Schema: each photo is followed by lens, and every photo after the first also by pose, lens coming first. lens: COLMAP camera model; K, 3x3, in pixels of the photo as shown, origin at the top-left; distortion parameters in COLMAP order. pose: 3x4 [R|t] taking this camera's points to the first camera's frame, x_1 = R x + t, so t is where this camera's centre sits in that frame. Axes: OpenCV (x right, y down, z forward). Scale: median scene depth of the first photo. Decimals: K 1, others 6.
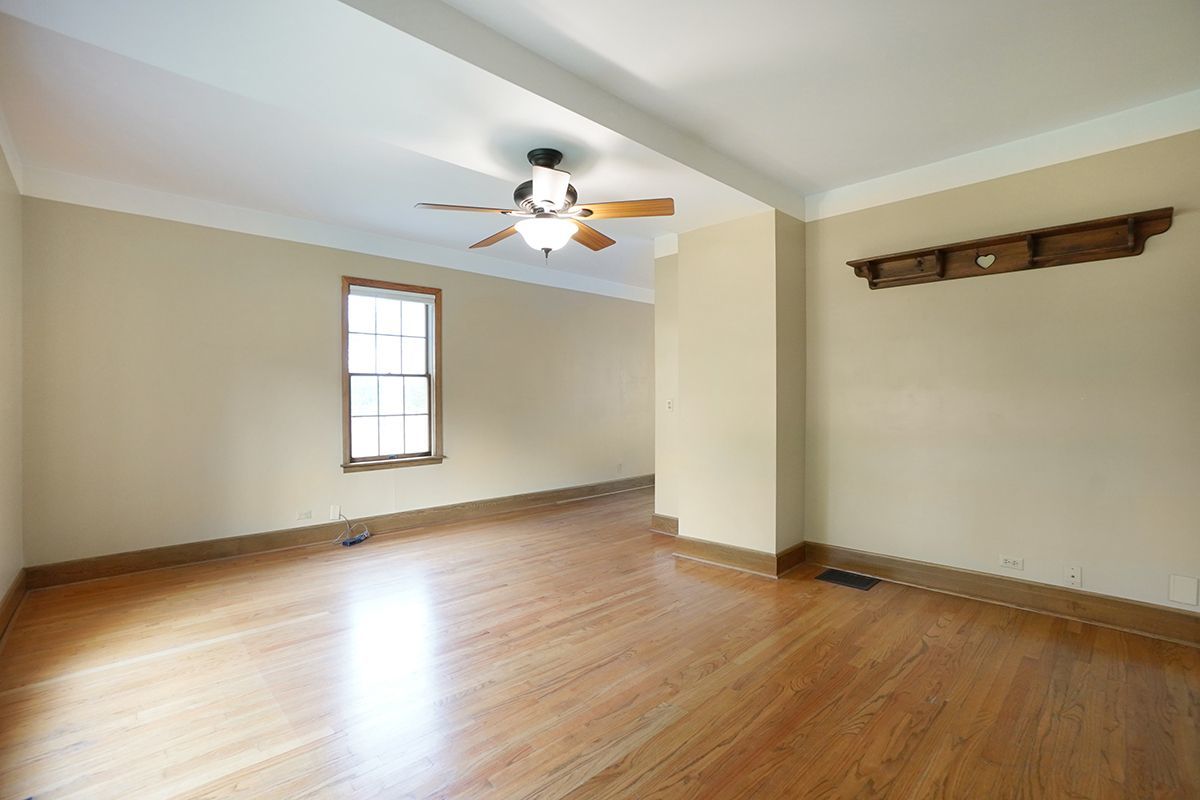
lens RADIAL K [[551.1, 0, 600.0], [0, 551.1, 400.0], [0, 0, 1]] dist [-0.055541, 0.018846]
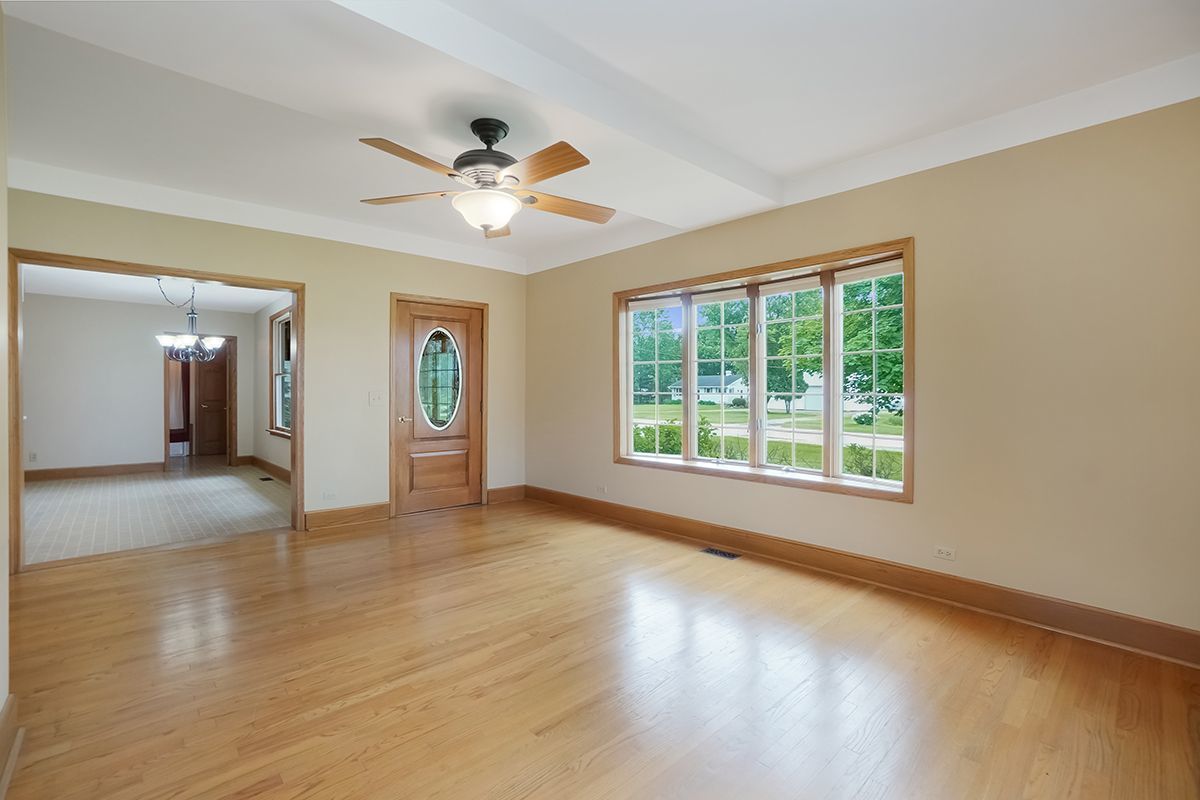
lens RADIAL K [[551.1, 0, 600.0], [0, 551.1, 400.0], [0, 0, 1]] dist [-0.055541, 0.018846]
pose [[-0.999667, -0.002530, 0.025673, -0.314160], [-0.001867, 0.999665, 0.025831, -0.005404], [-0.025729, 0.025775, -0.999337, 1.940353]]
